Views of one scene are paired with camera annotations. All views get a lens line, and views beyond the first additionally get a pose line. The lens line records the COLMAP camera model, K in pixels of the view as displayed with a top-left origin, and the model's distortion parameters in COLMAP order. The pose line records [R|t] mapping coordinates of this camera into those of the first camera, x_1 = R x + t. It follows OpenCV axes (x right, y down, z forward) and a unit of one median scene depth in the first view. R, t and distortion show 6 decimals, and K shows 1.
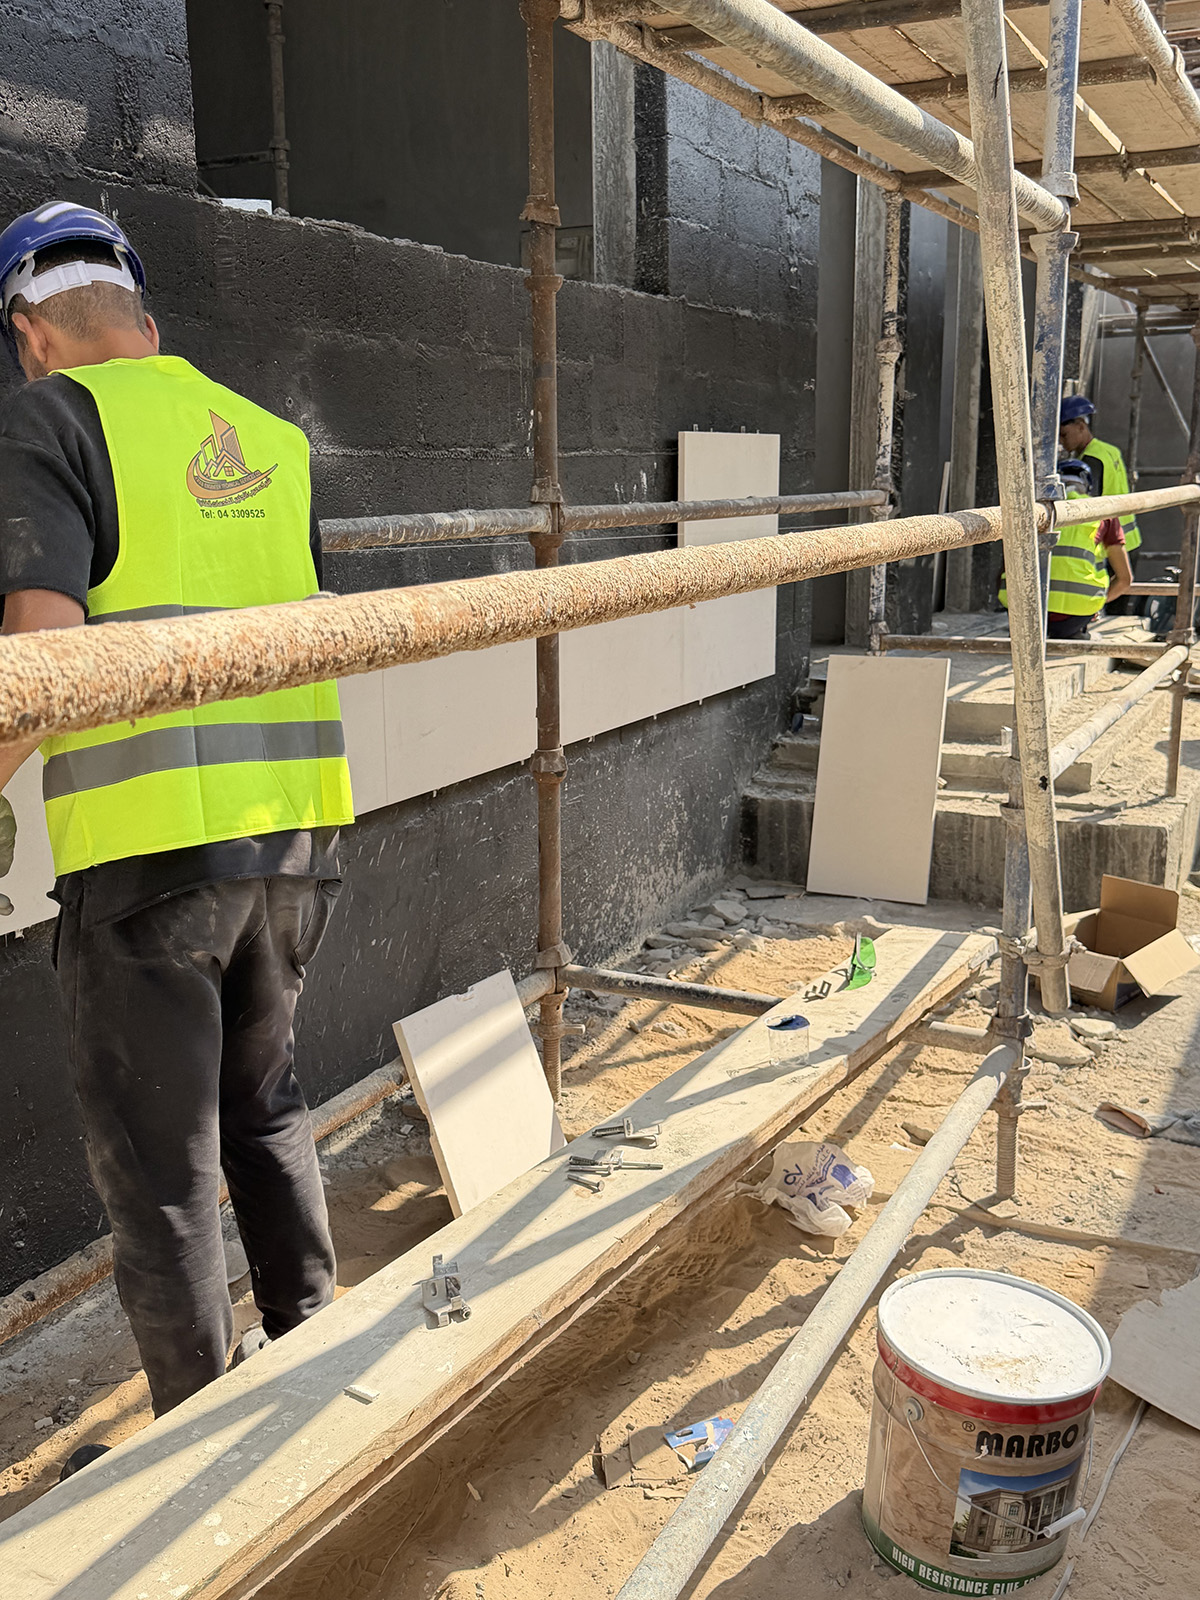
lens RADIAL K [[1622.6, 0, 599.2], [0, 1622.6, 793.9], [0, 0, 1]] dist [0.231290, -0.444046]
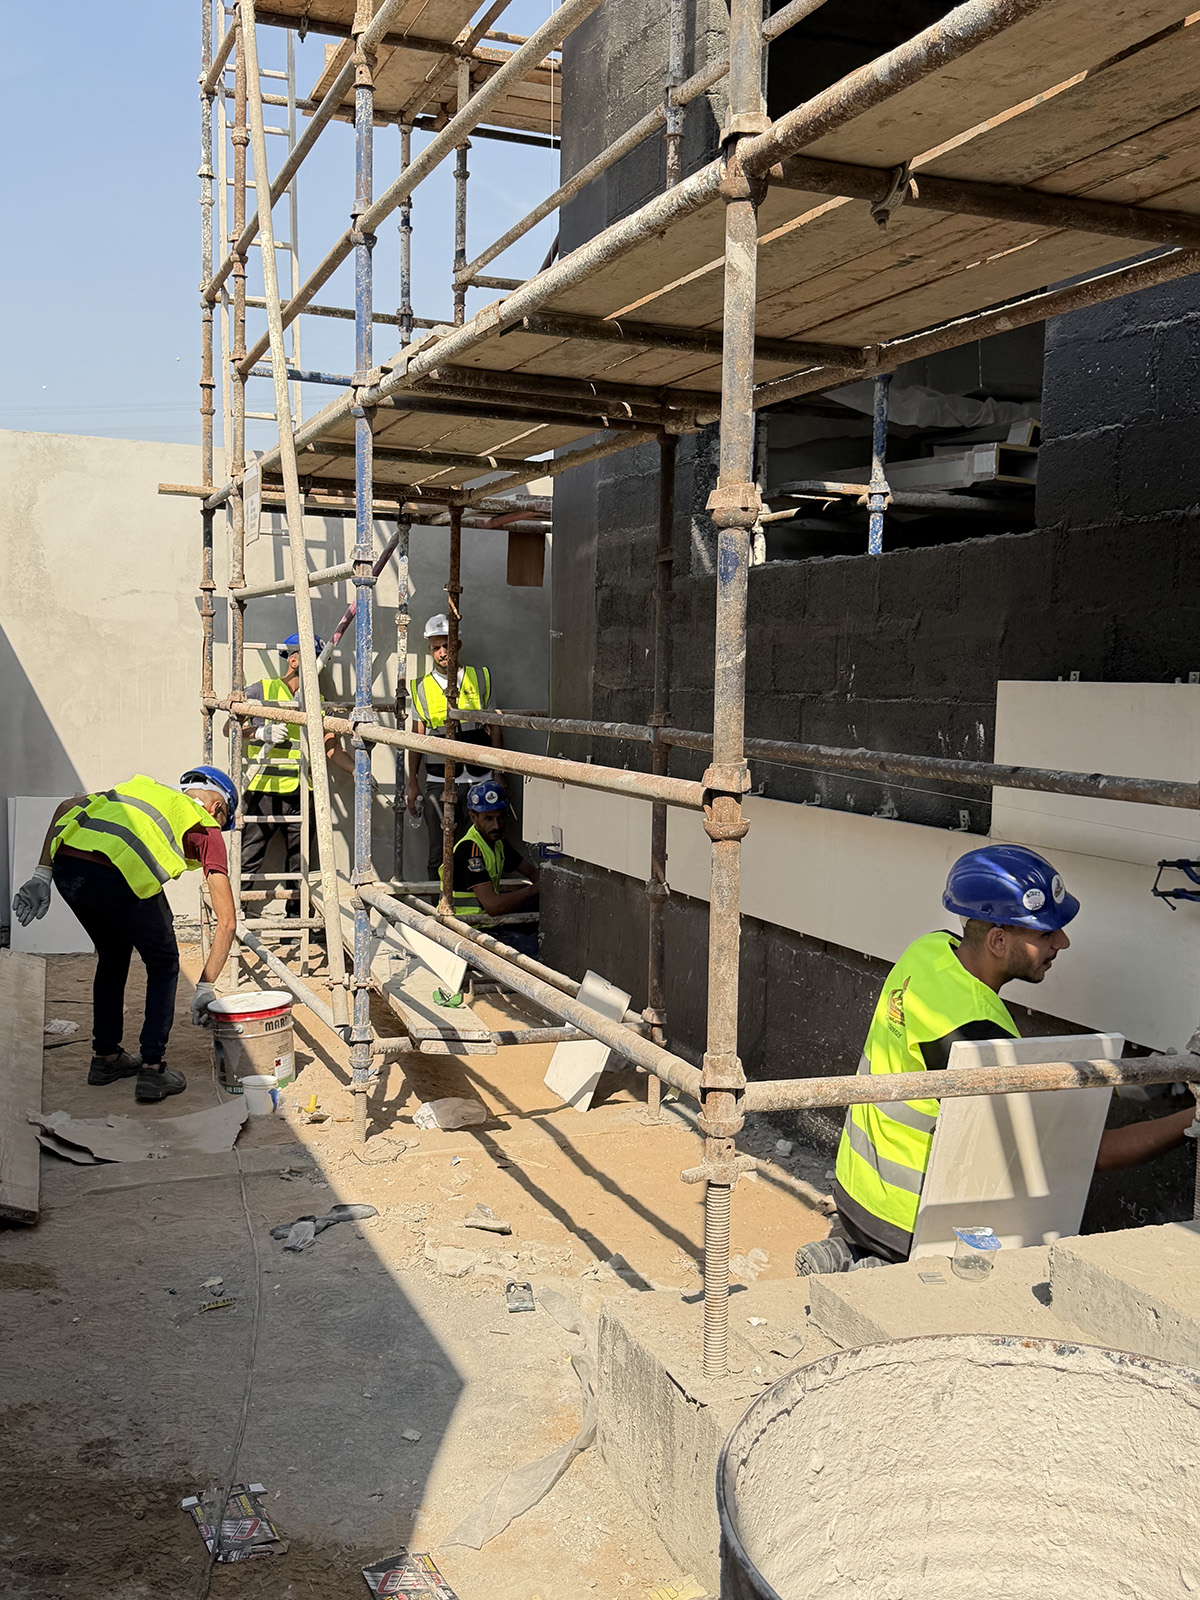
lens RADIAL K [[1624.2, 0, 601.8], [0, 1624.2, 805.4], [0, 0, 1]] dist [0.151066, -0.190523]
pose [[-0.688965, 0.050643, -0.723023, 0.954453], [-0.161087, 0.961907, 0.220874, -0.368630], [0.706667, 0.268644, -0.654562, 1.678951]]
